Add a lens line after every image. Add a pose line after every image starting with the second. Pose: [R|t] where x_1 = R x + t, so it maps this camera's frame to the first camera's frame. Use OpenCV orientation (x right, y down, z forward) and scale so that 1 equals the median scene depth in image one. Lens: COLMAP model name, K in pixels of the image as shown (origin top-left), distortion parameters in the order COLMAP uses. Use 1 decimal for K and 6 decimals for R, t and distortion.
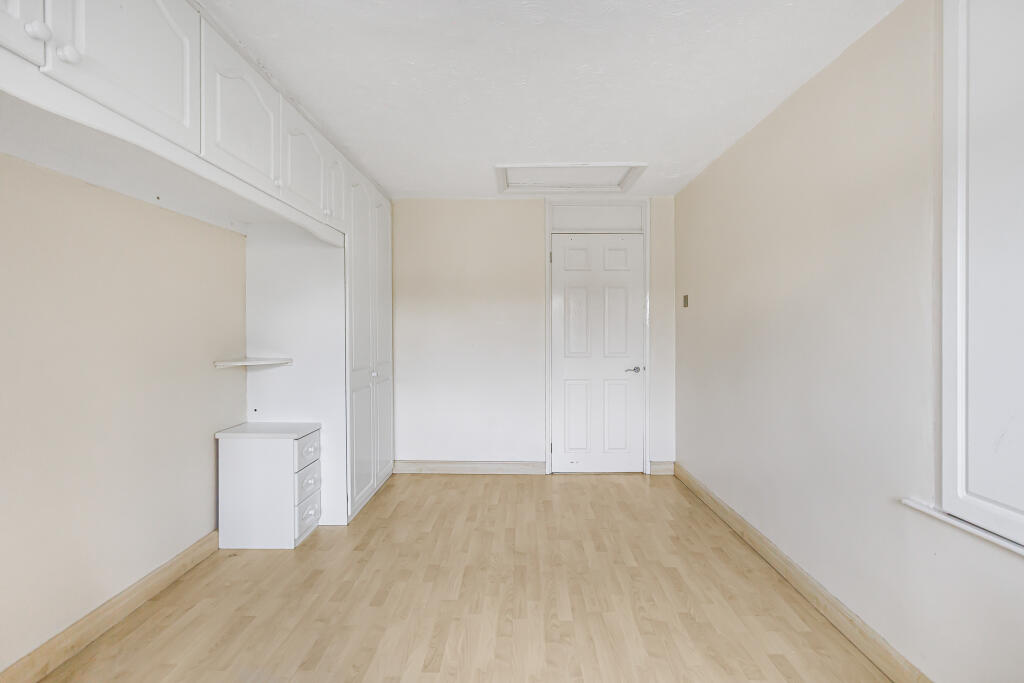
lens RADIAL K [[458.6, 0, 515.2], [0, 458.6, 340.9], [0, 0, 1]] dist [0.001108, 0.000593]
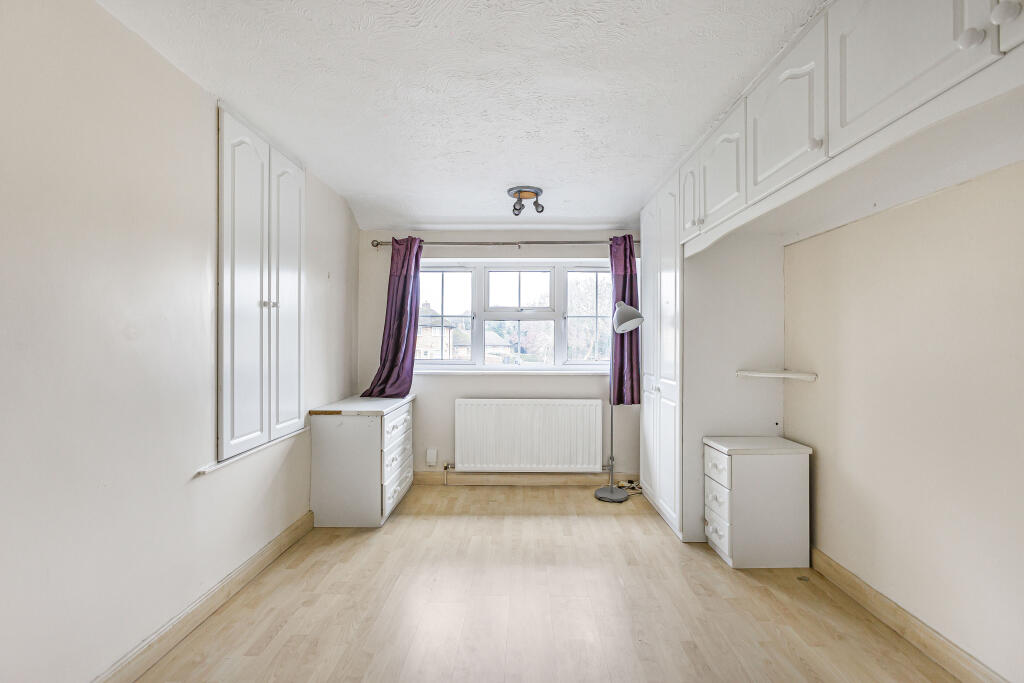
lens RADIAL K [[458.6, 0, 515.2], [0, 458.6, 340.9], [0, 0, 1]] dist [0.001108, 0.000593]
pose [[-0.999957, -0.002225, 0.009005, -0.032890], [-0.002158, 0.999970, 0.007376, -0.029846], [-0.009021, 0.007356, -0.999932, 1.837073]]
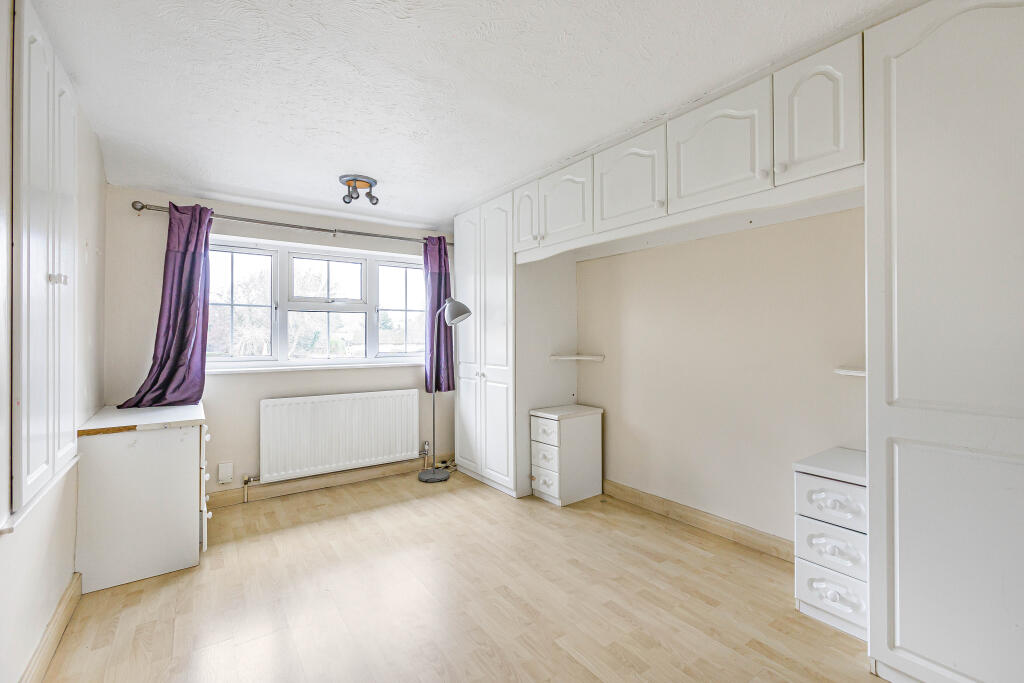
lens RADIAL K [[453.9, 0, 516.7], [0, 453.9, 335.5], [0, 0, 1]] dist [0.000041, 0.000442]
pose [[-0.813755, 0.001231, -0.581206, 0.467447], [-0.002068, 0.999985, 0.005013, -0.017966], [0.581204, 0.005282, -0.813741, 1.803227]]
